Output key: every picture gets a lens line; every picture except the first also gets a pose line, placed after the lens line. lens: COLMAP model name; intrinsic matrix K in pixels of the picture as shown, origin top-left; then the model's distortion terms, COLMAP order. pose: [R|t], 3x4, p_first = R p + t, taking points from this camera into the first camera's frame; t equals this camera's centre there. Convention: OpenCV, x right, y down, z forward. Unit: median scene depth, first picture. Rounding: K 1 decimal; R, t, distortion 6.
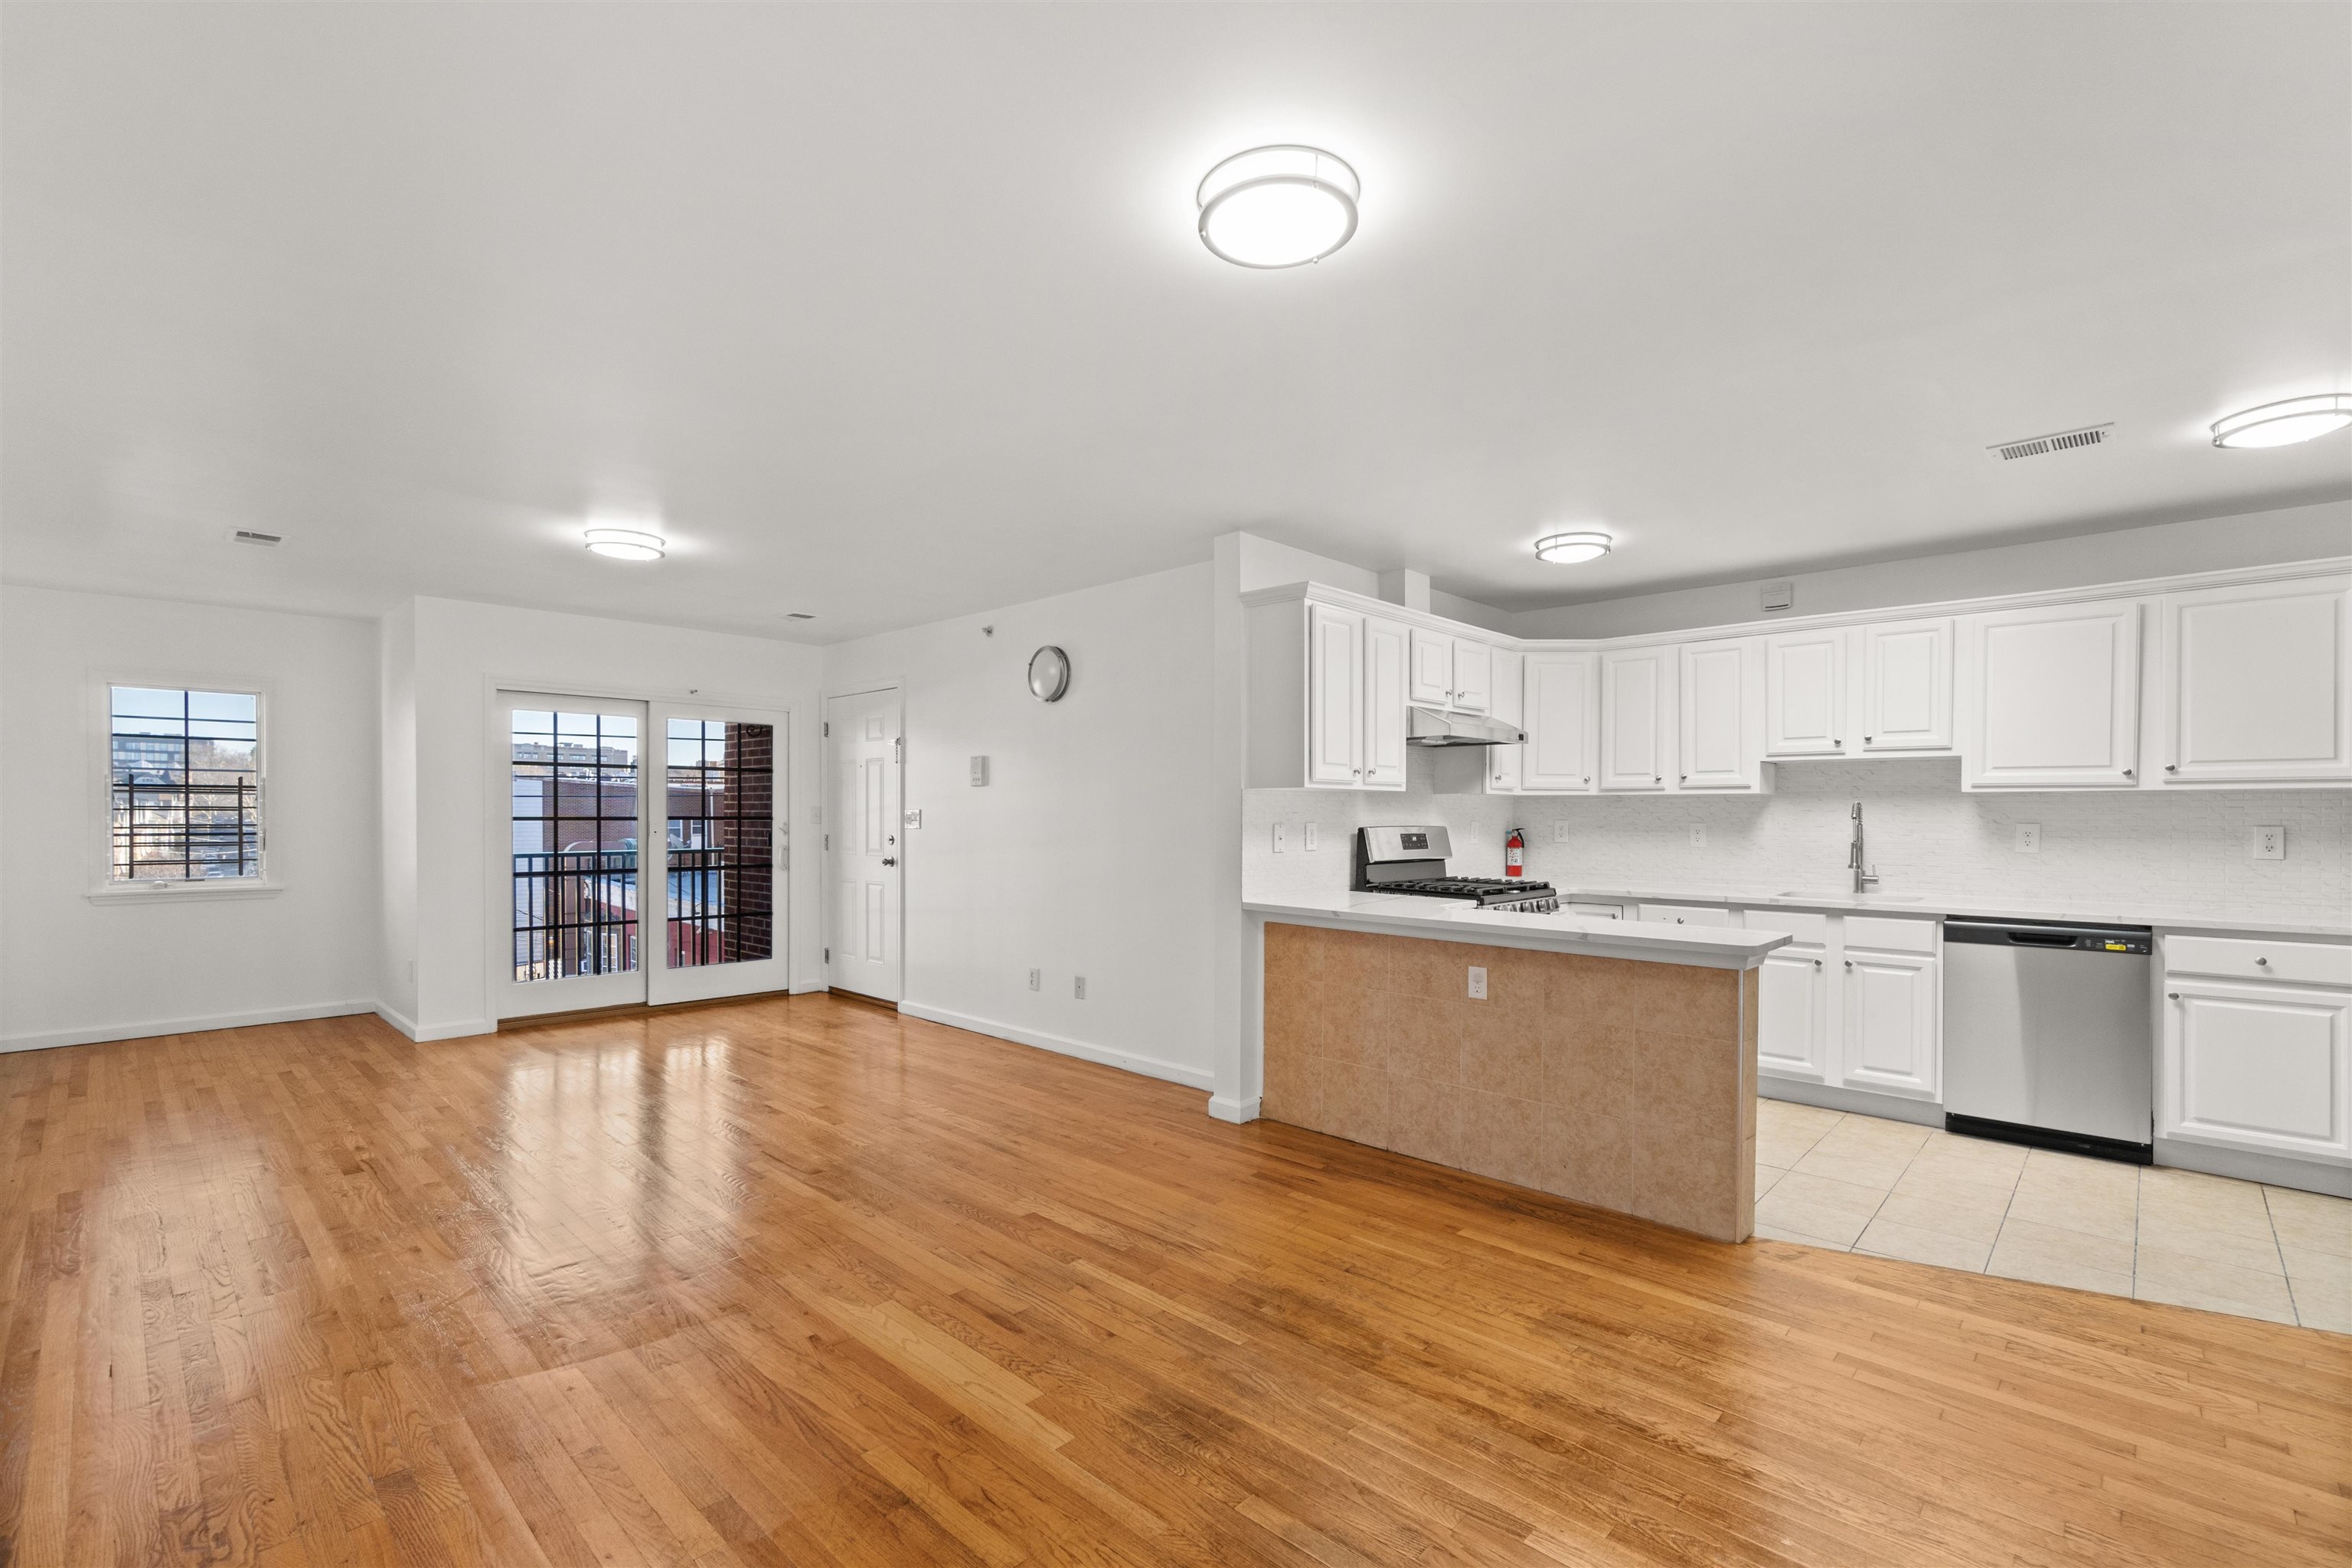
lens RADIAL K [[1015.0, 0, 1178.7], [0, 1015.0, 829.5], [0, 0, 1]] dist [-0.003319, 0.000869]
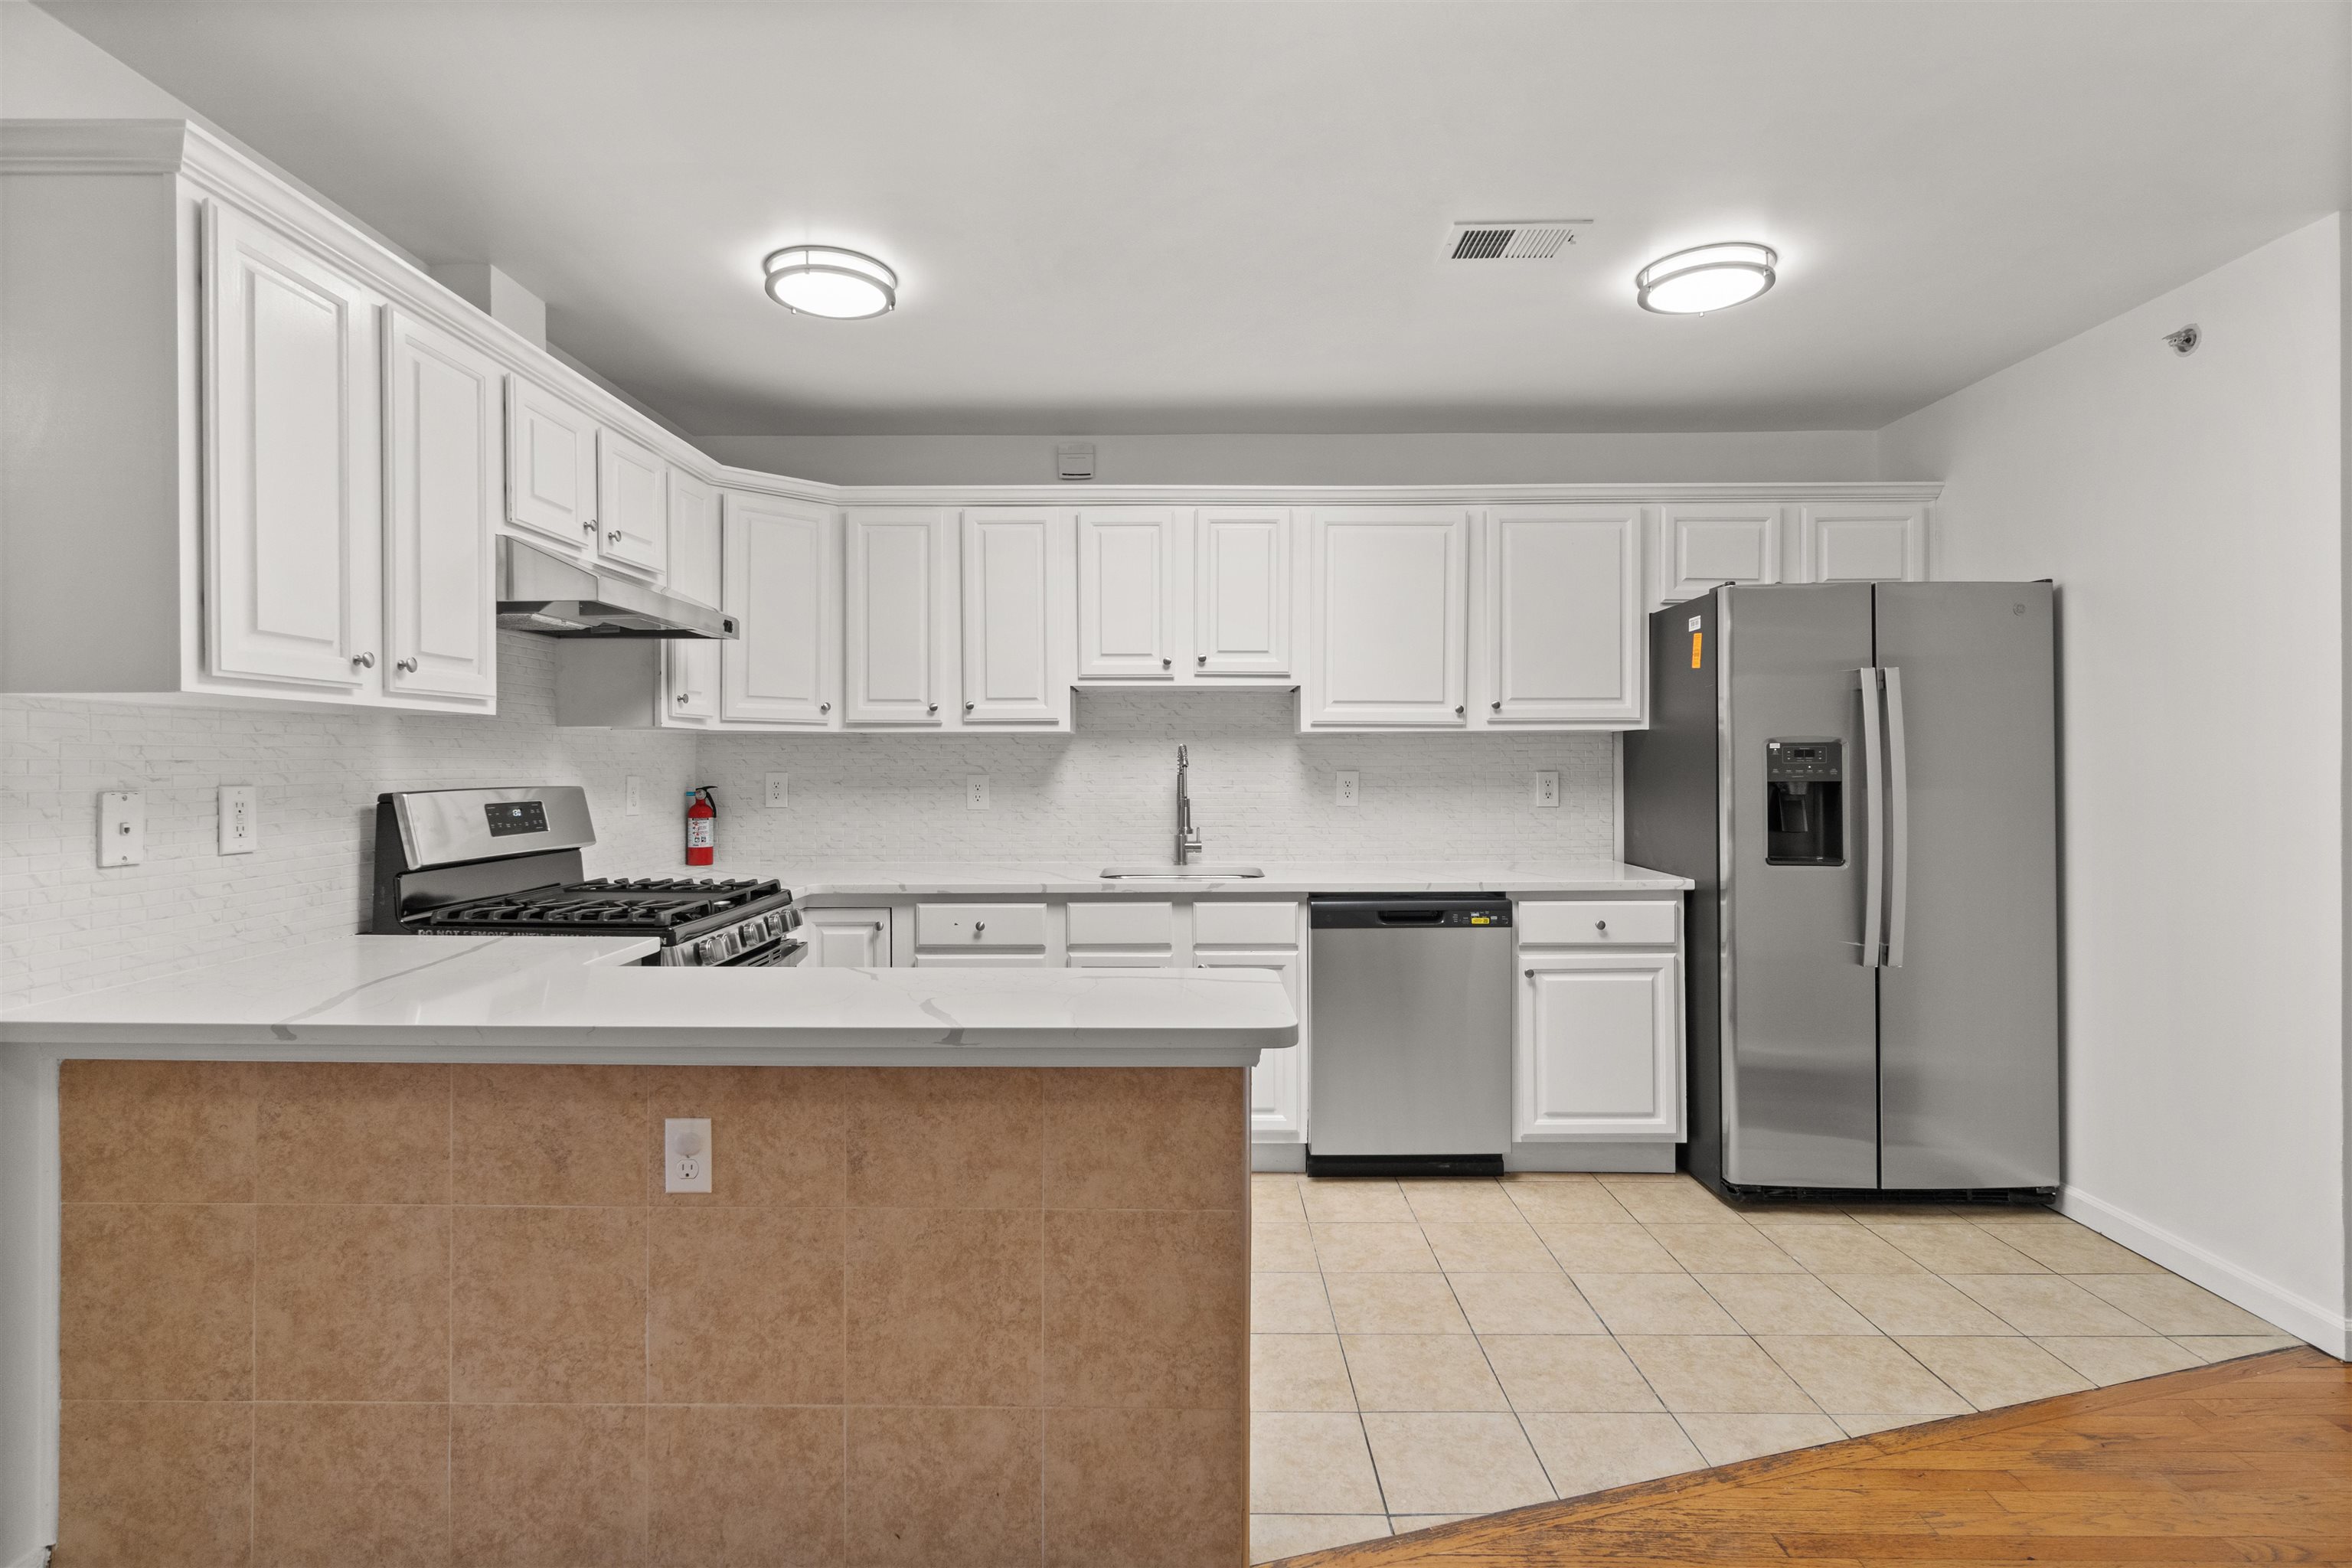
lens RADIAL K [[1138.7, 0, 1171.8], [0, 1138.7, 761.4], [0, 0, 1]] dist [0.000773, 0.000128]
pose [[0.729434, -0.004024, 0.684039, 0.093809], [0.015545, 0.999822, -0.010695, -0.005820], [-0.683875, 0.018434, 0.729367, 0.412737]]
